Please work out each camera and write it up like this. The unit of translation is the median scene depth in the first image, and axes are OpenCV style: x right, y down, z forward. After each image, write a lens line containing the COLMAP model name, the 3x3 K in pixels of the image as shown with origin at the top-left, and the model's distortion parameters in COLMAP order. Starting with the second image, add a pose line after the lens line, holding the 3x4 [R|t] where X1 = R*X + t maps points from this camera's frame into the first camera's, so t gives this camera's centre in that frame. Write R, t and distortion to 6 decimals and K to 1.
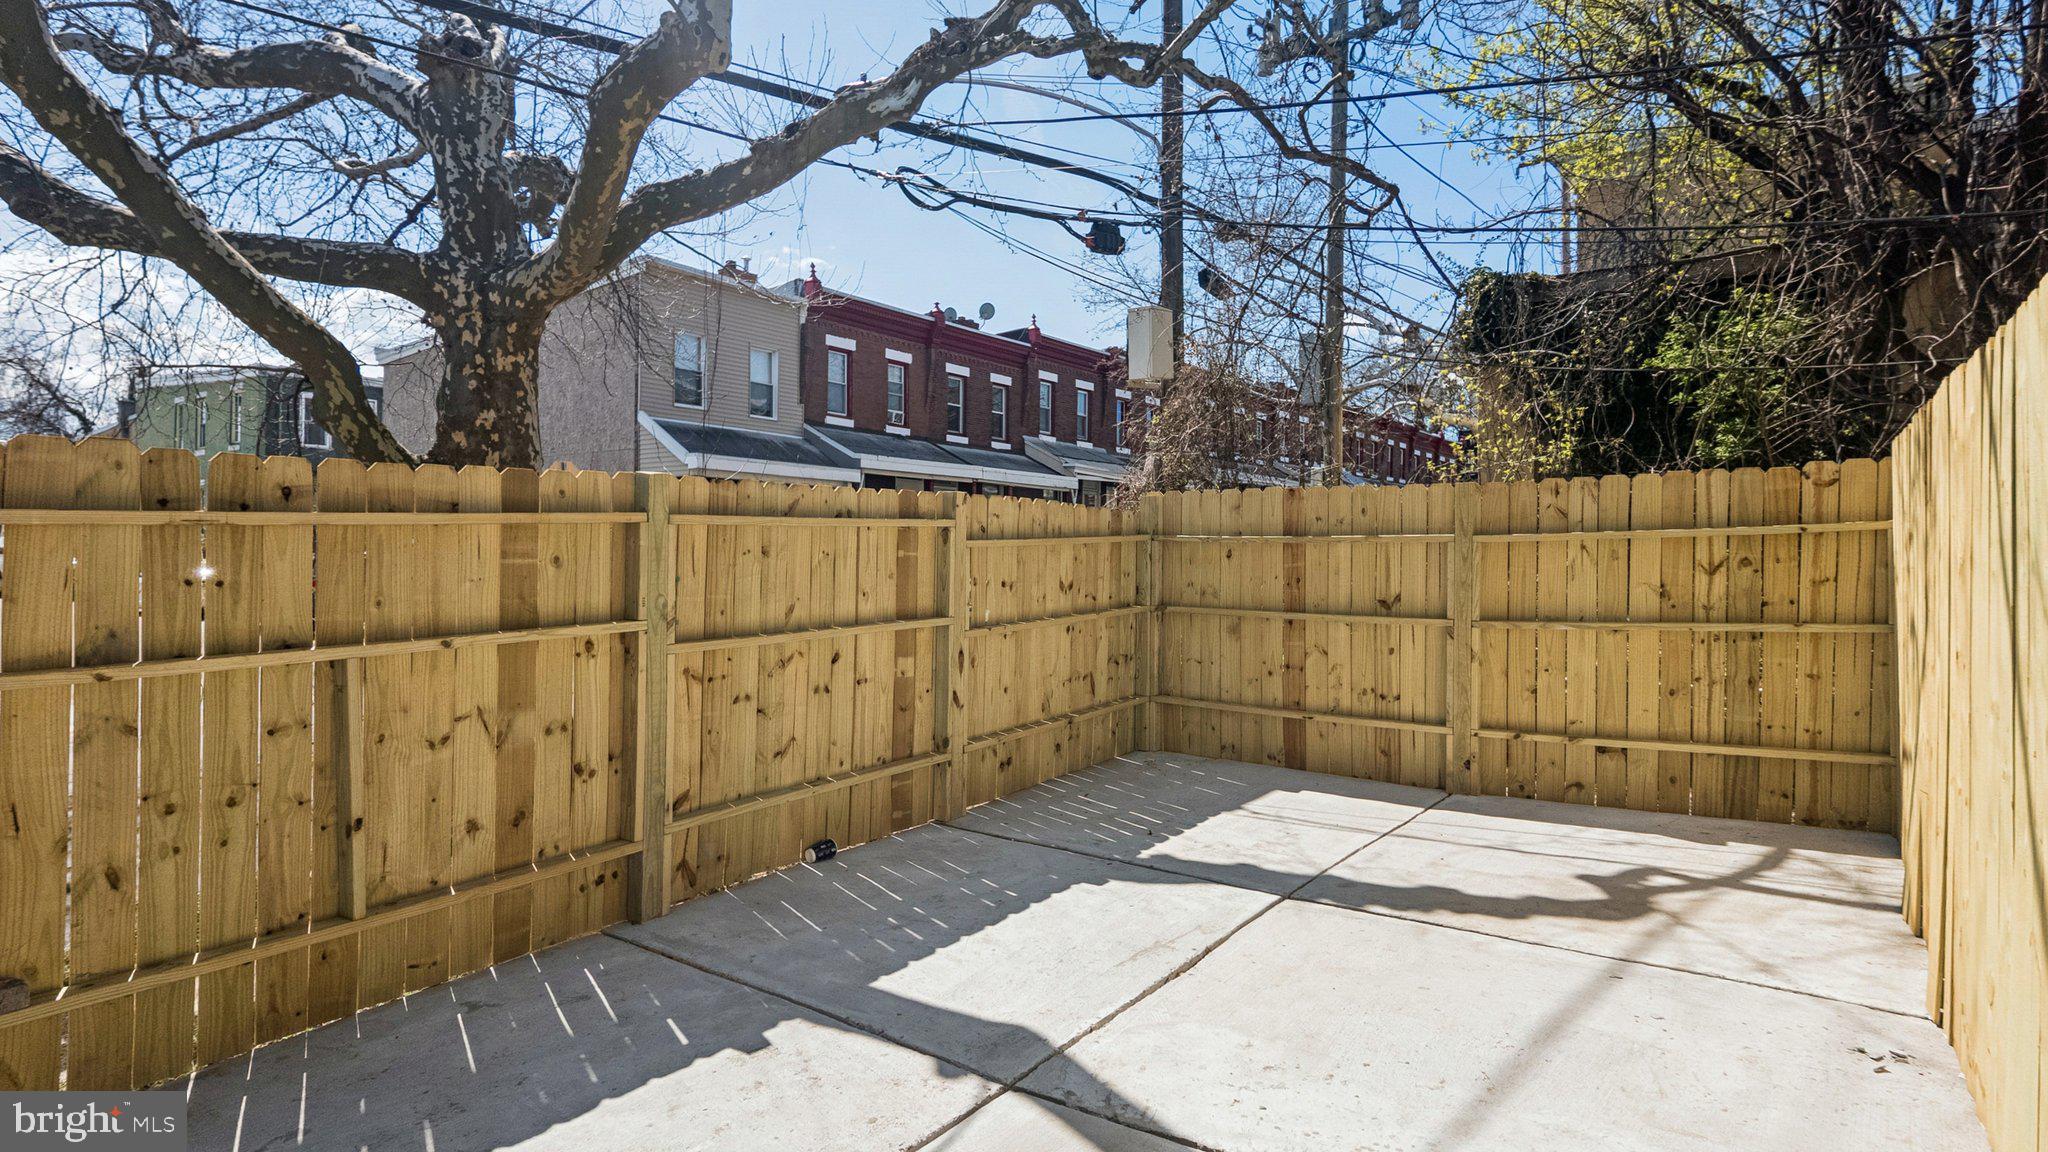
lens RADIAL K [[1118.7, 0, 1024.0], [0, 1118.7, 576.0], [0, 0, 1]] dist [0.067396, -0.061237]
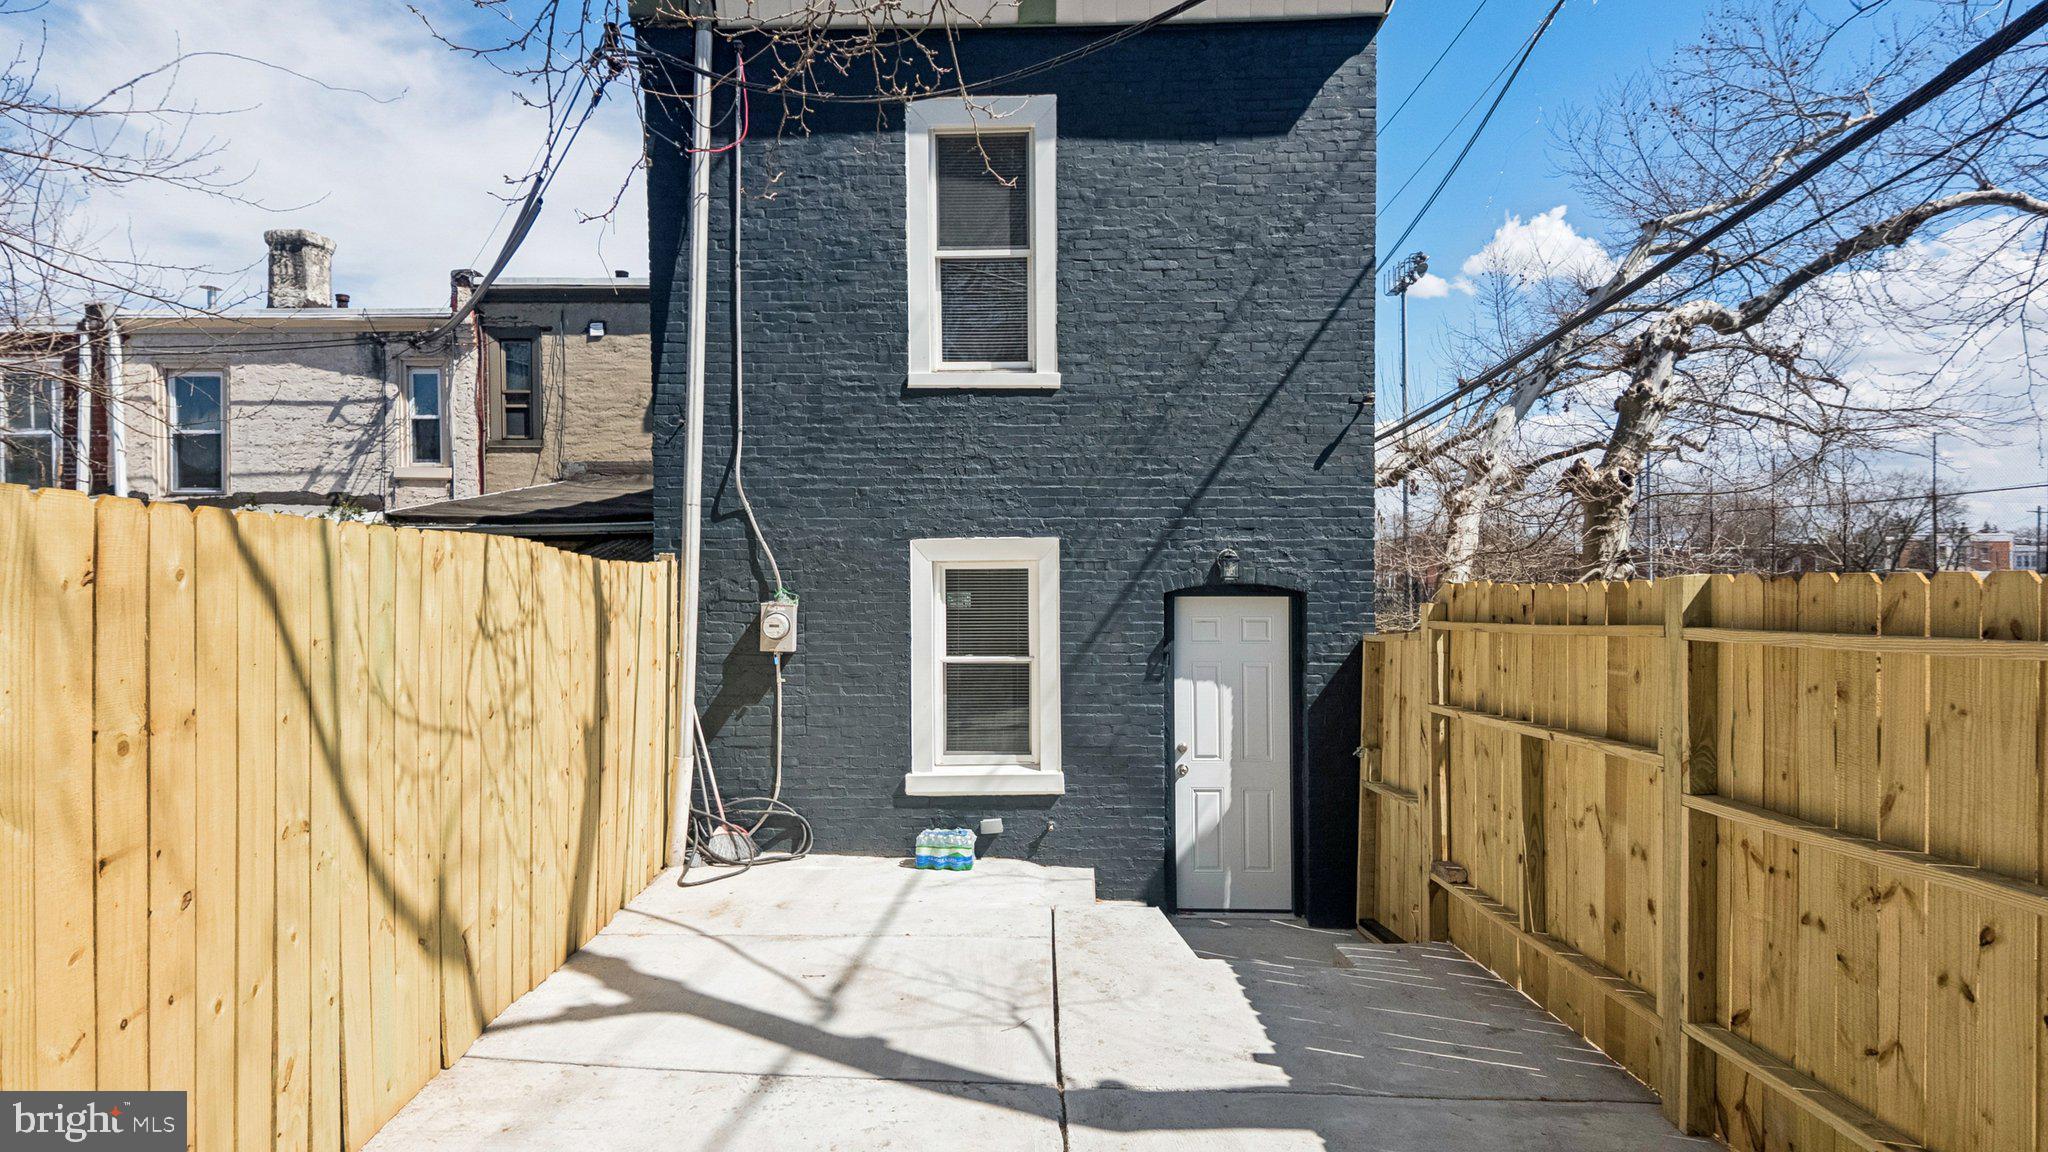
lens RADIAL K [[1077.4, 0, 1018.7], [0, 1077.4, 581.2], [0, 0, 1]] dist [0.077532, -0.075974]
pose [[-0.810895, 0.002145, -0.585188, 0.536977], [-0.005390, 0.999923, 0.011134, -0.098694], [0.585167, 0.012182, -0.810821, 1.407595]]
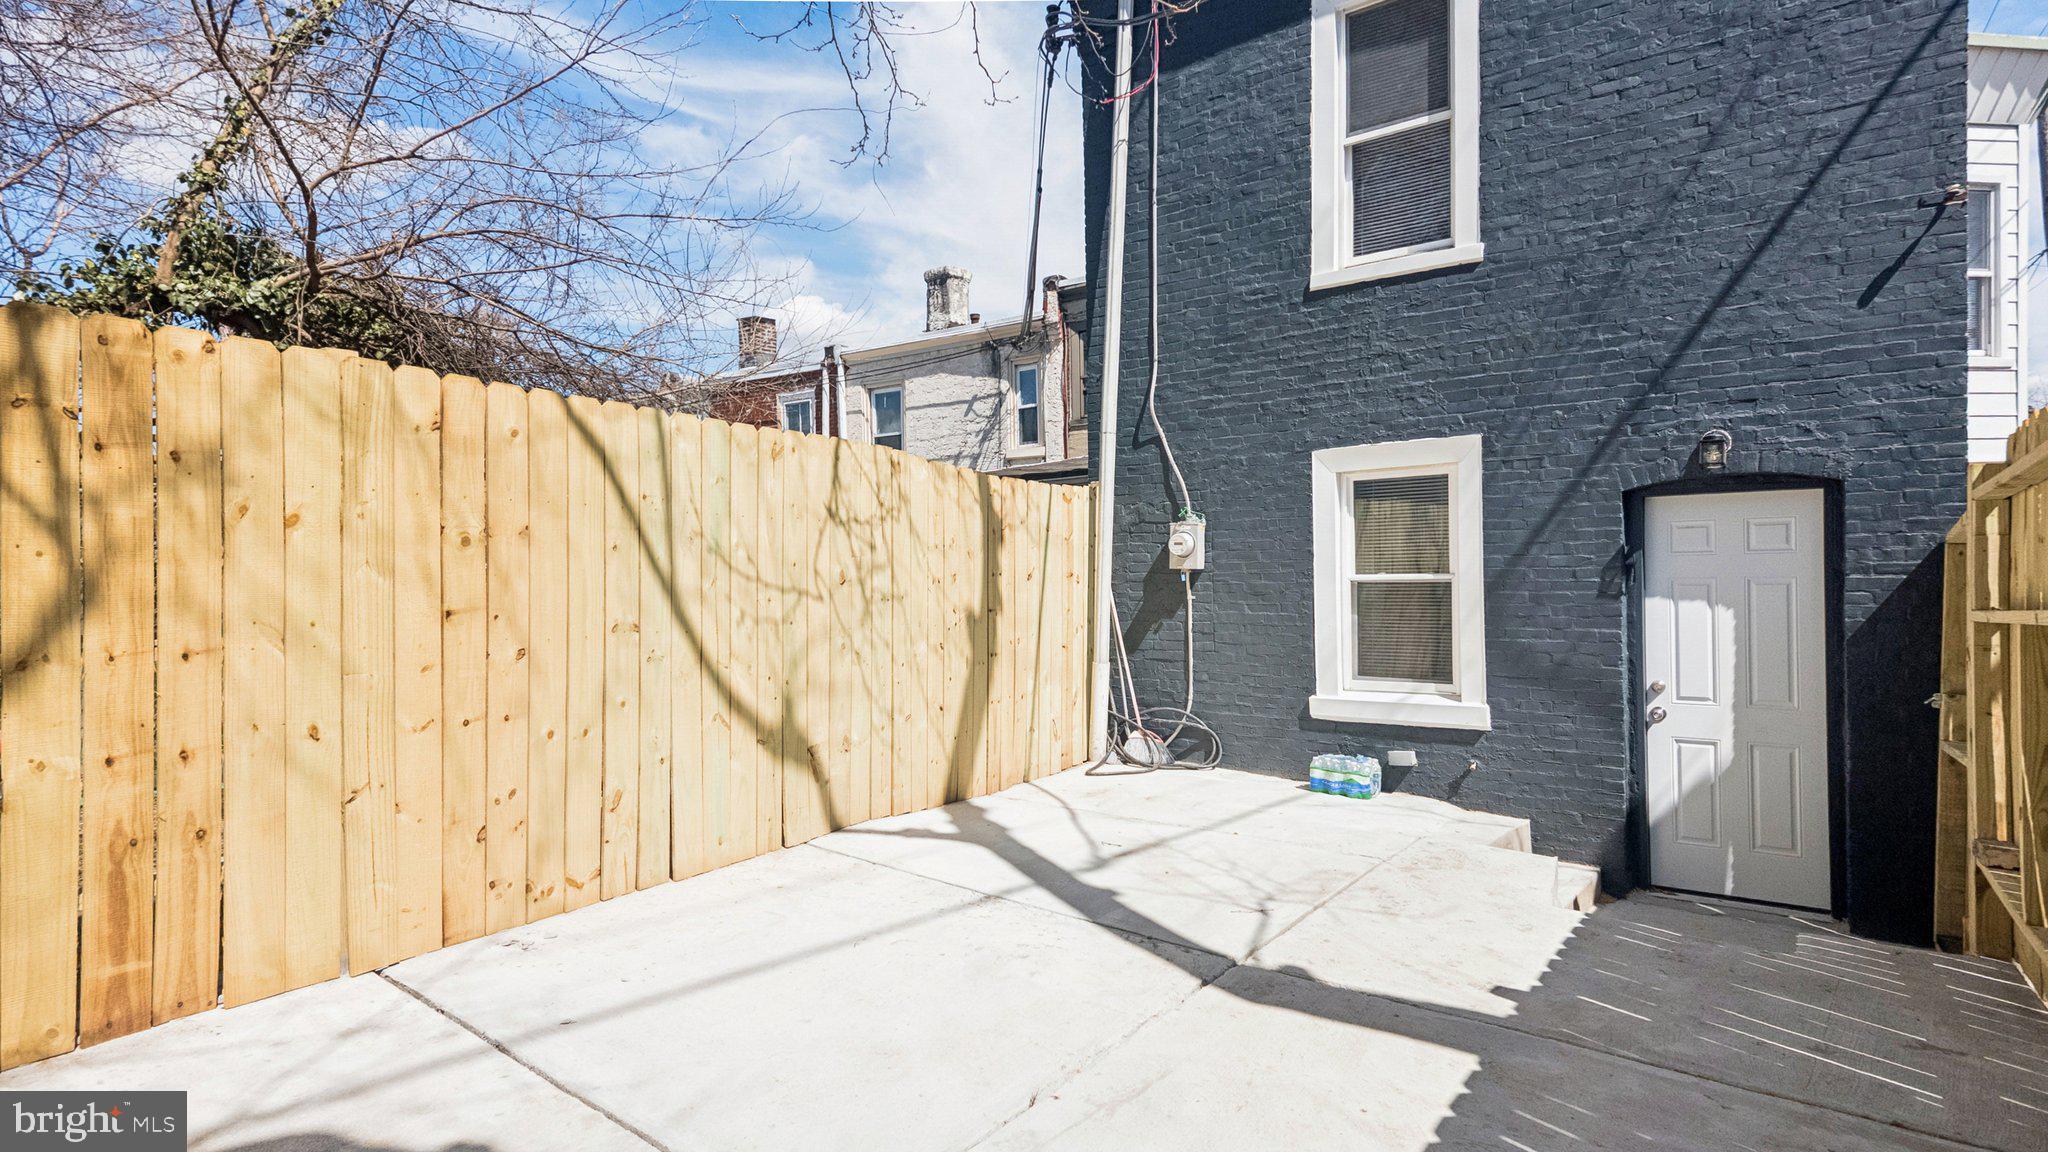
lens RADIAL K [[1057.6, 0, 1012.2], [0, 1057.6, 587.3], [0, 0, 1]] dist [0.095809, -0.077772]
pose [[-0.999913, 0.009981, -0.008644, 0.168369], [0.009778, 0.999681, 0.023289, 0.013193], [0.008874, 0.023203, -0.999691, 1.529784]]
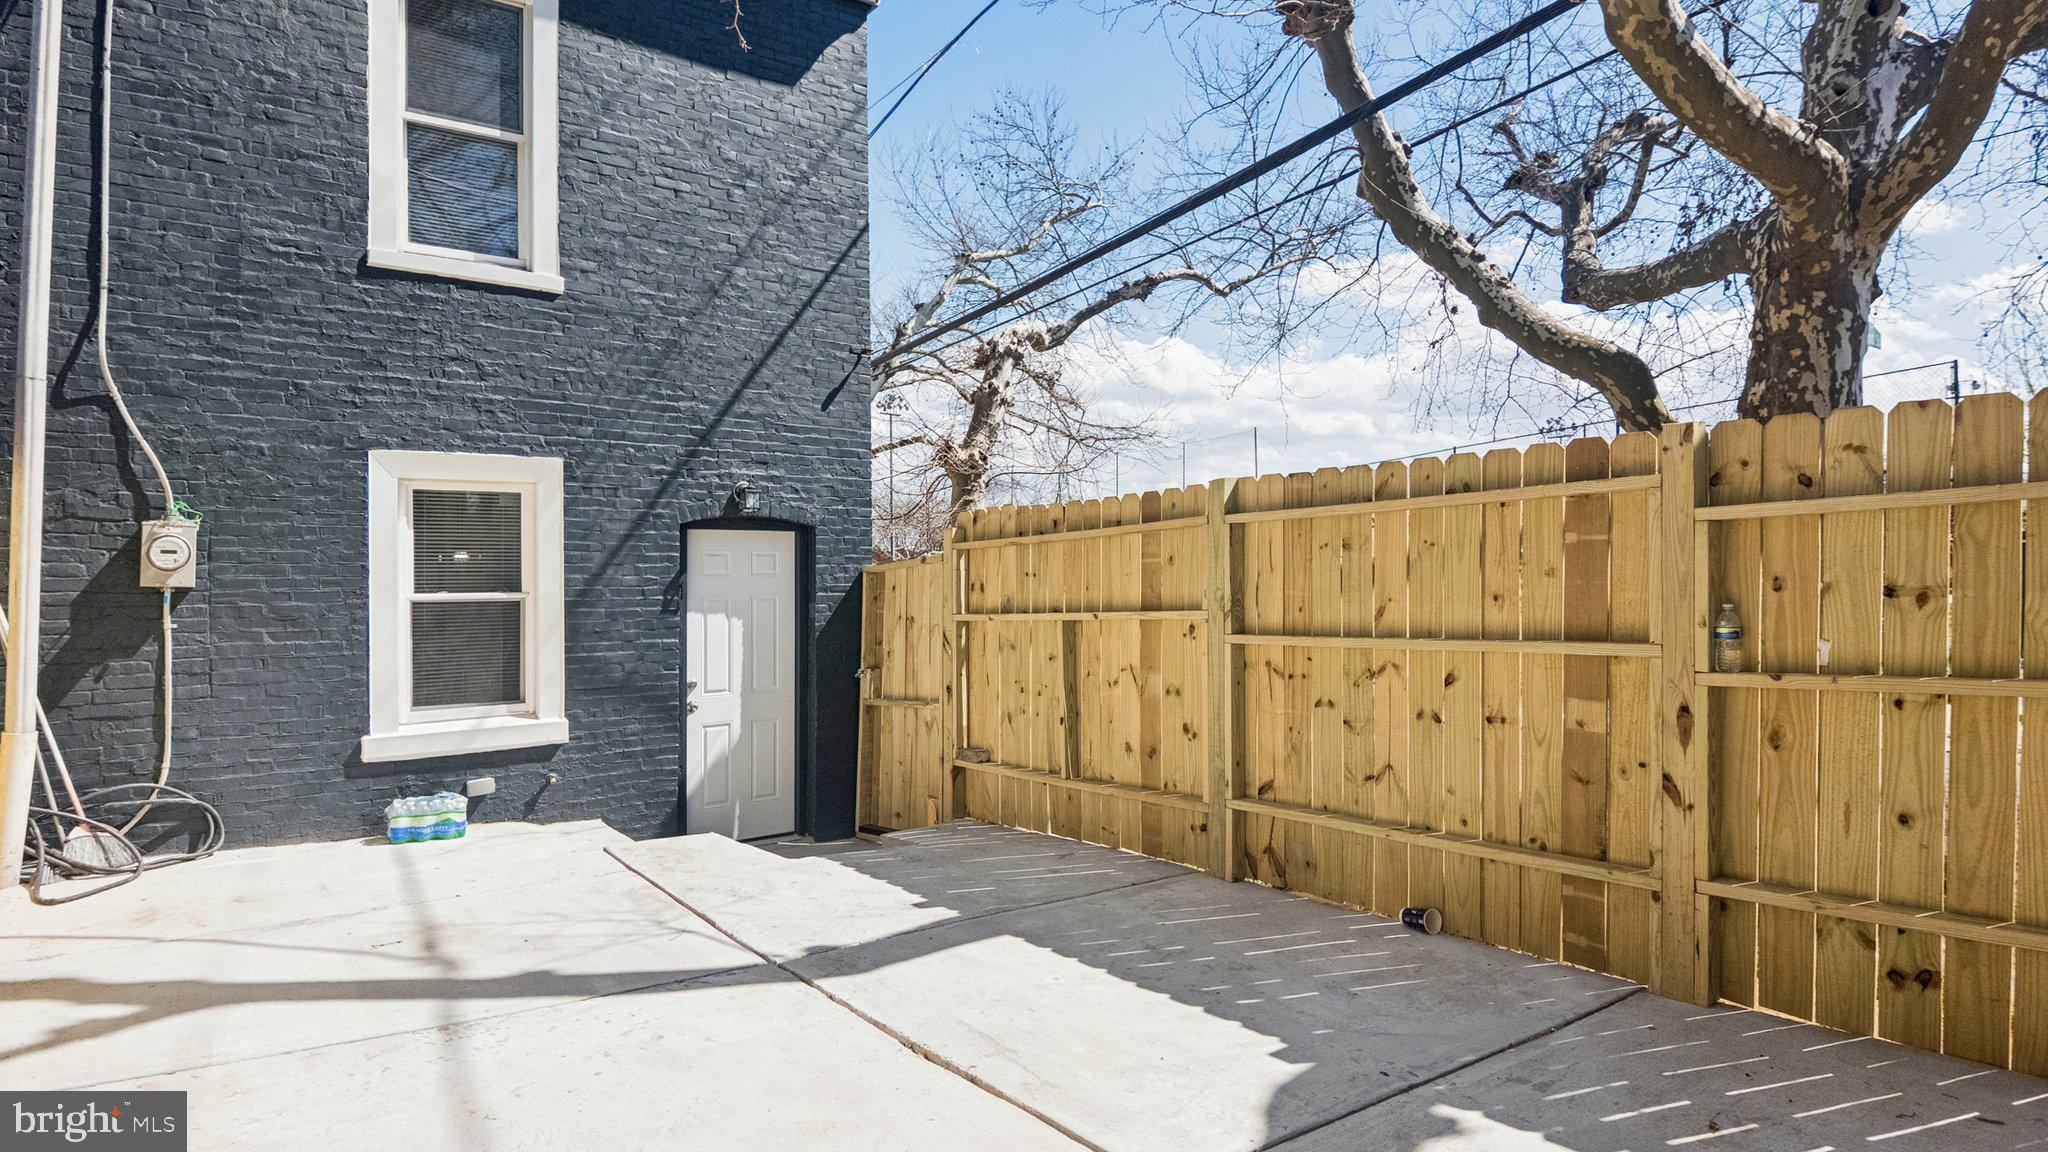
lens RADIAL K [[1086.2, 0, 1024.0], [0, 1086.2, 576.0], [0, 0, 1]] dist [0.044575, -0.055513]
pose [[-0.287052, -0.000508, -0.957915, 0.783258], [-0.007470, 0.999971, 0.001708, 0.004317], [0.957886, 0.007646, -0.287047, 1.161217]]
